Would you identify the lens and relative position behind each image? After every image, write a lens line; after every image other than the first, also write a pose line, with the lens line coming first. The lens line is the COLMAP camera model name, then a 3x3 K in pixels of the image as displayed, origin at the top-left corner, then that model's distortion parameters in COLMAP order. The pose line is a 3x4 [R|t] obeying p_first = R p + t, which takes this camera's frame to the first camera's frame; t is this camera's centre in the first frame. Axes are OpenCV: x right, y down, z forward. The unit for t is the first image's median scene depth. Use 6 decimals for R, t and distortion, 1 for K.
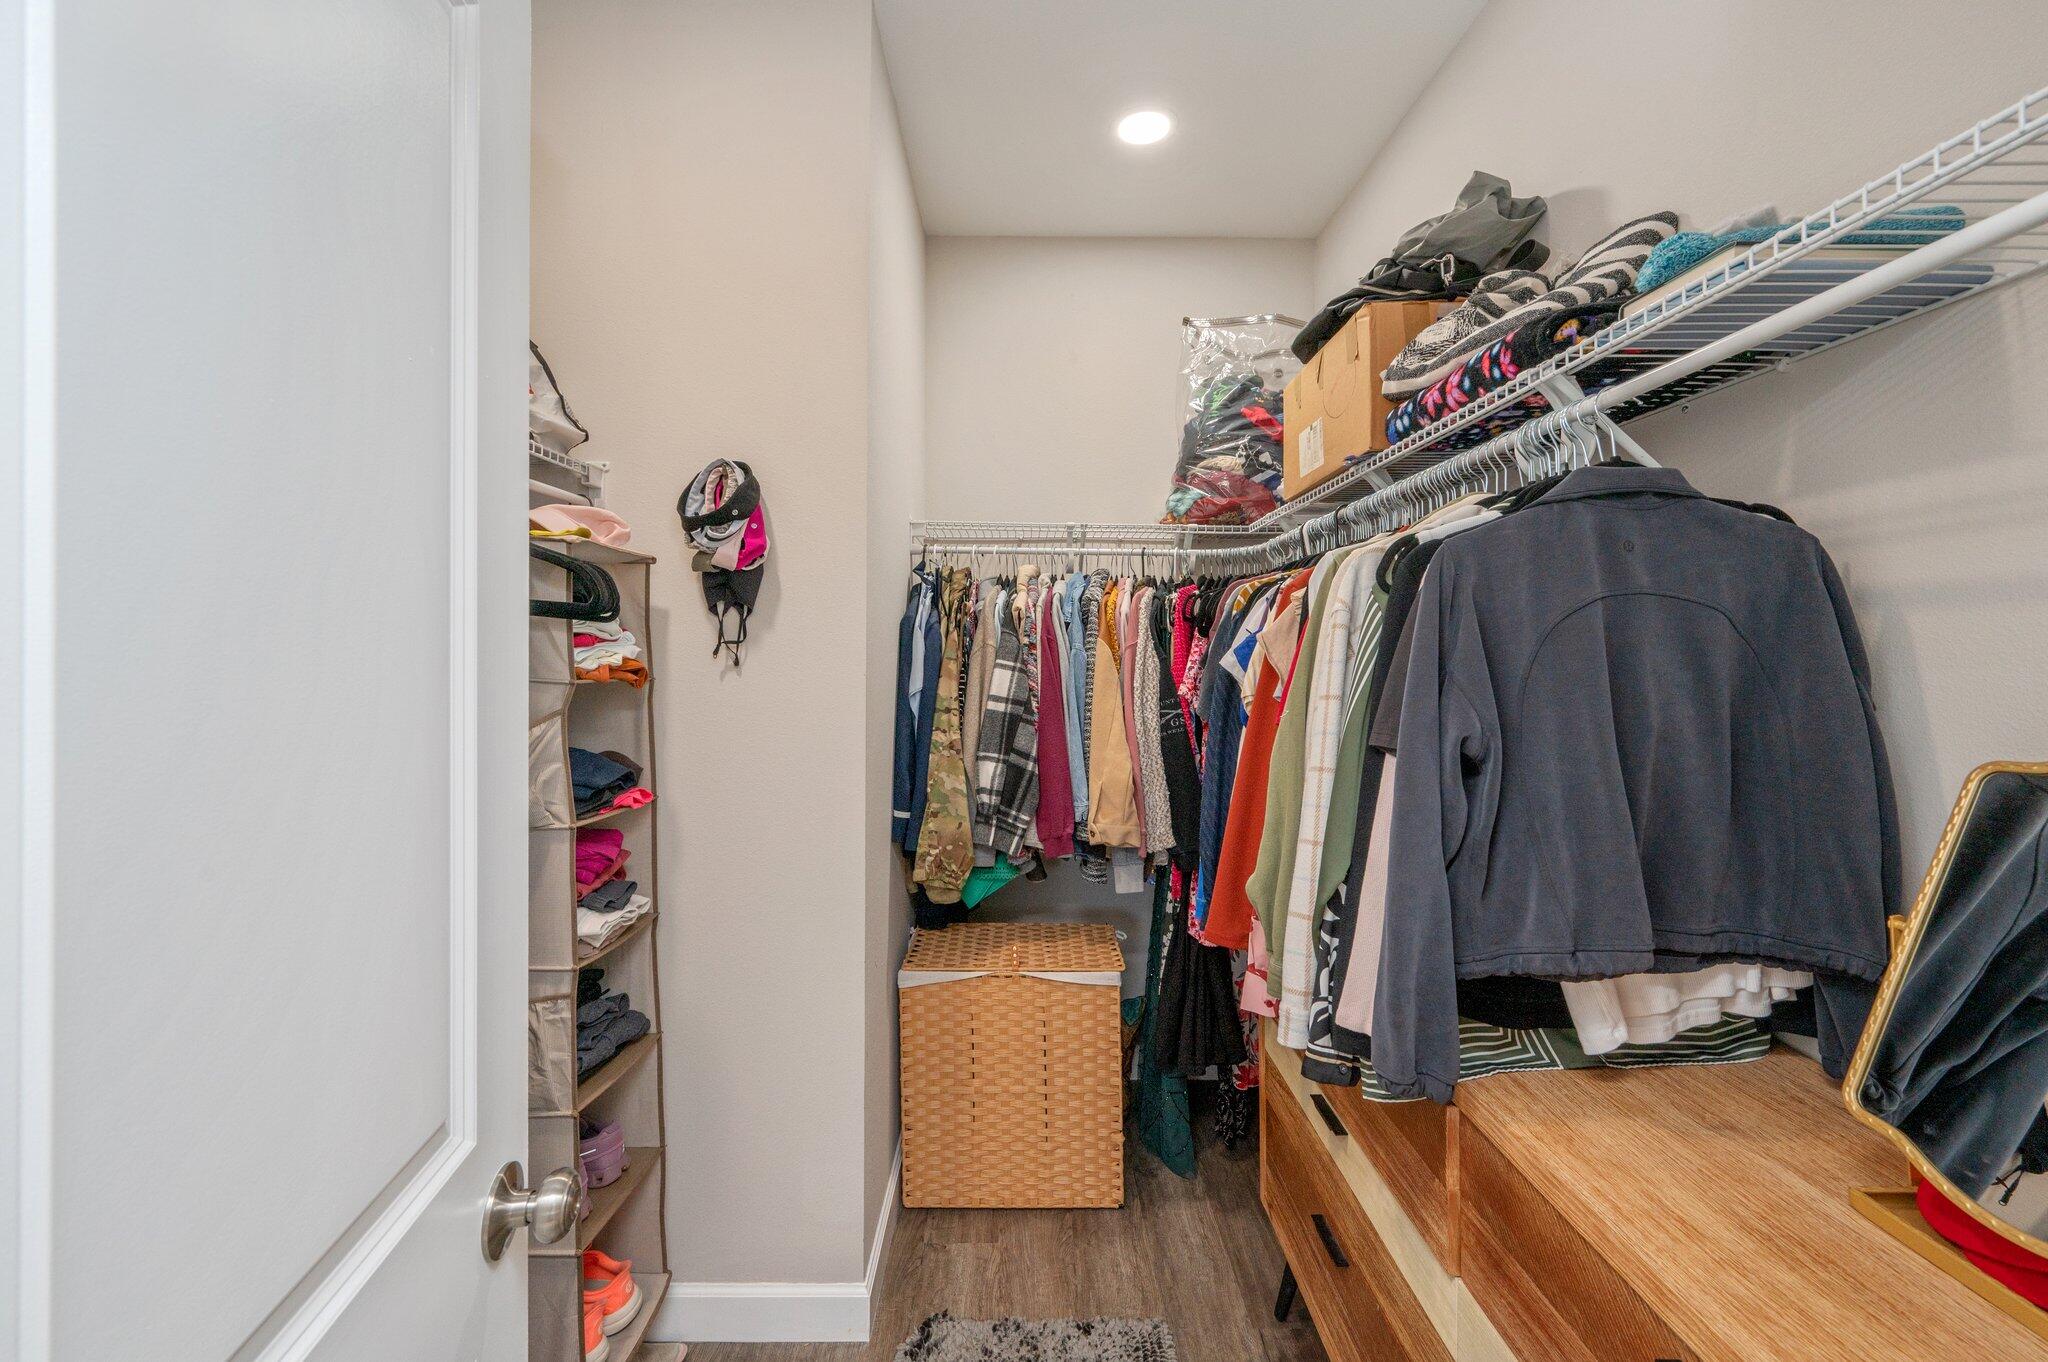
lens RADIAL K [[826.2, 0, 1022.5], [0, 826.2, 661.0], [0, 0, 1]] dist [-0.001115, -0.000053]
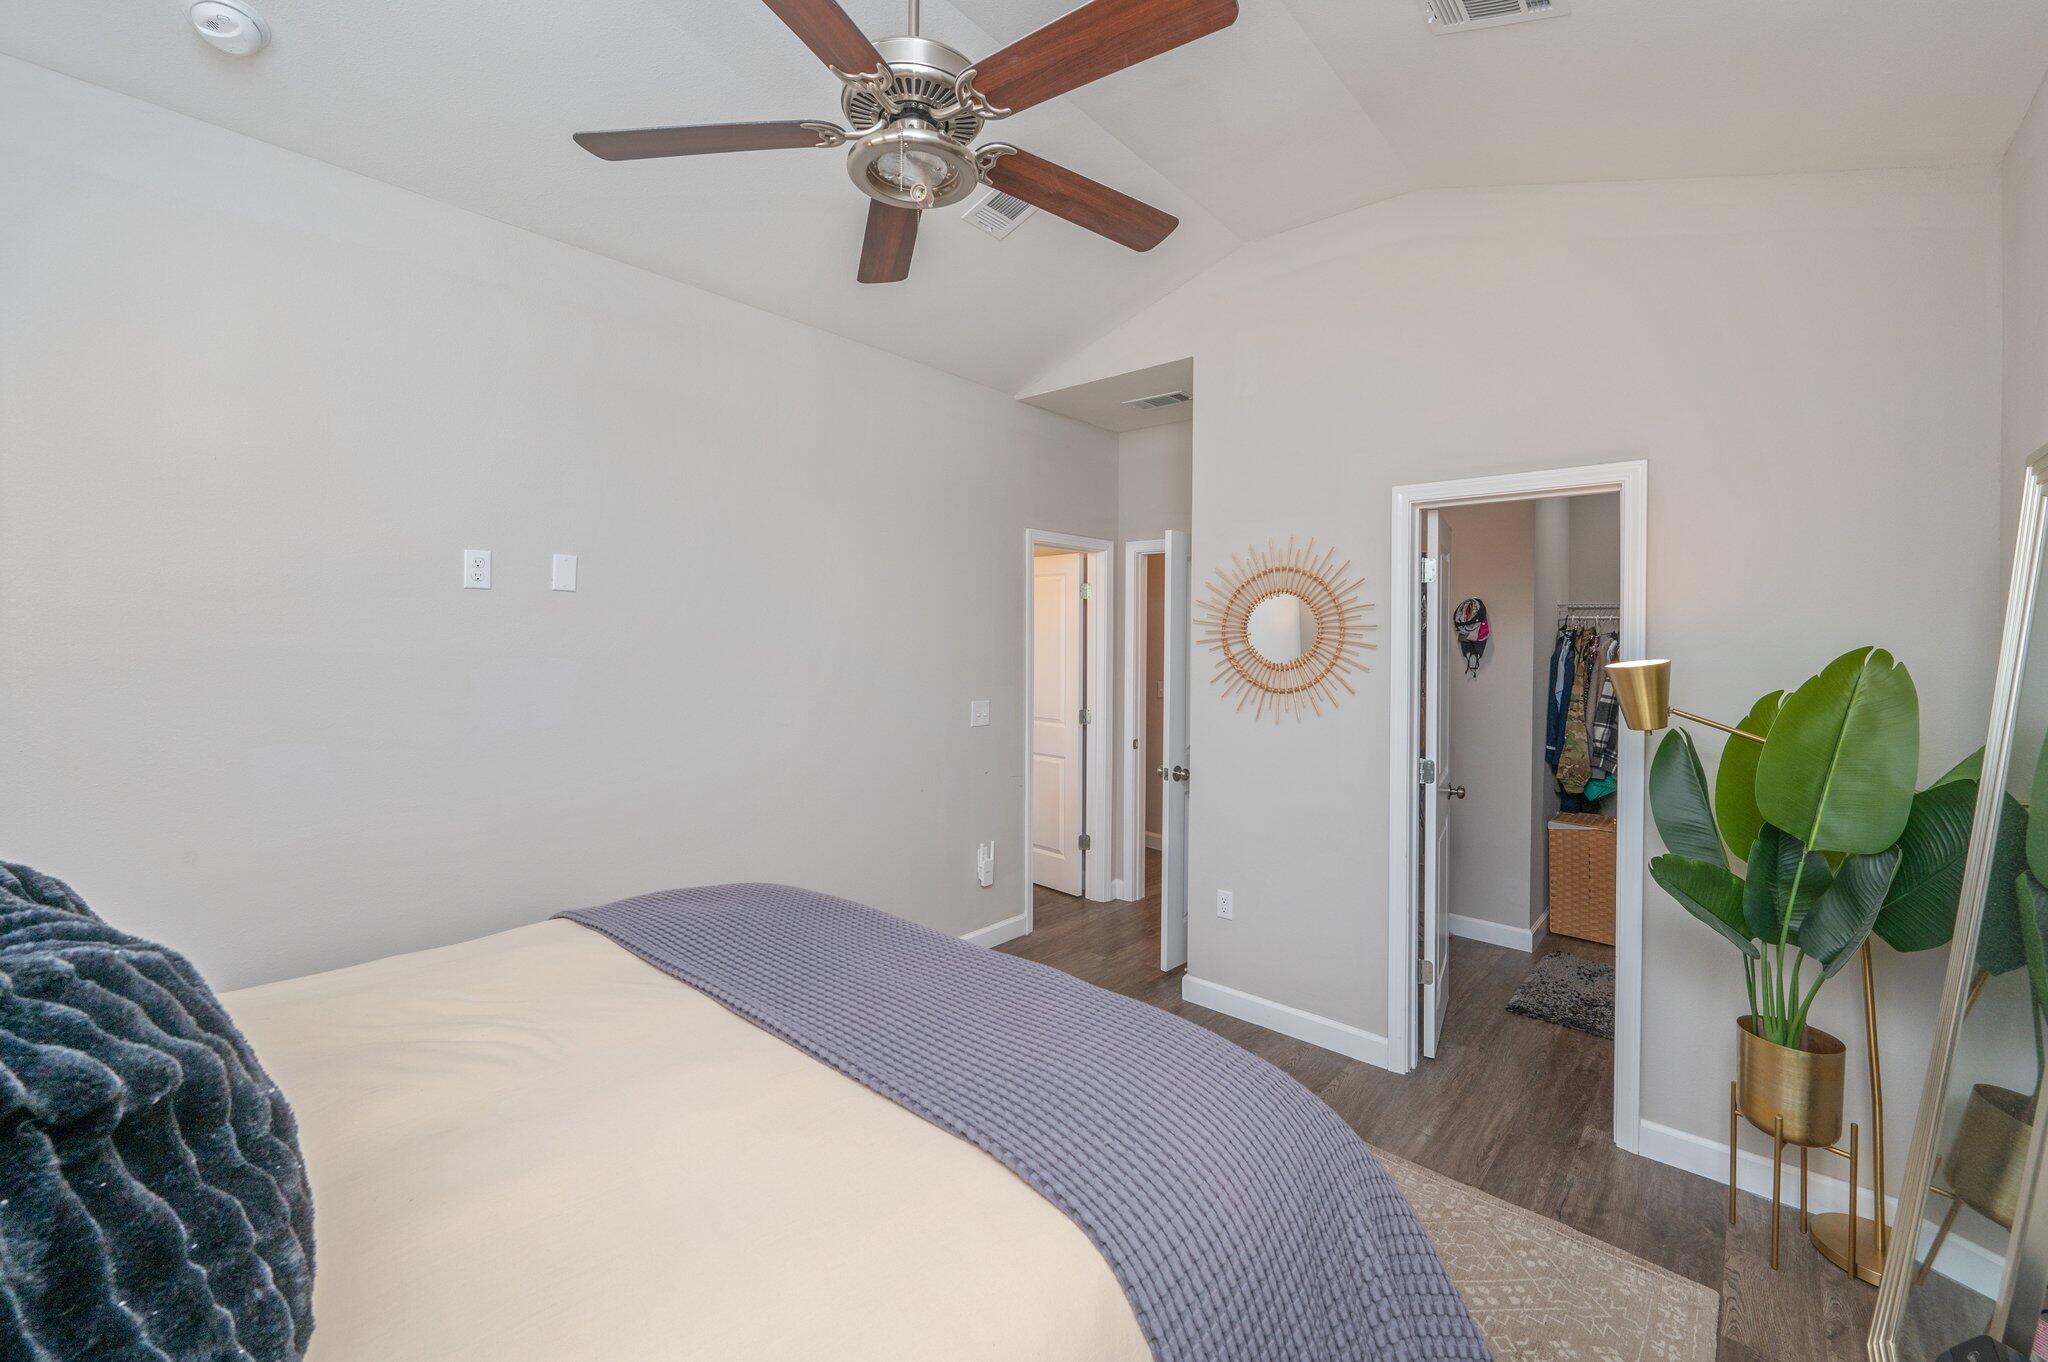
lens RADIAL K [[826.2, 0, 1018.2], [0, 826.2, 659.2], [0, 0, 1]] dist [-0.001115, -0.000053]
pose [[0.748520, 0.006085, -0.663084, 0.236025], [-0.012377, 0.999912, -0.004796, -0.017967], [0.662996, 0.011797, 0.748530, -1.501775]]
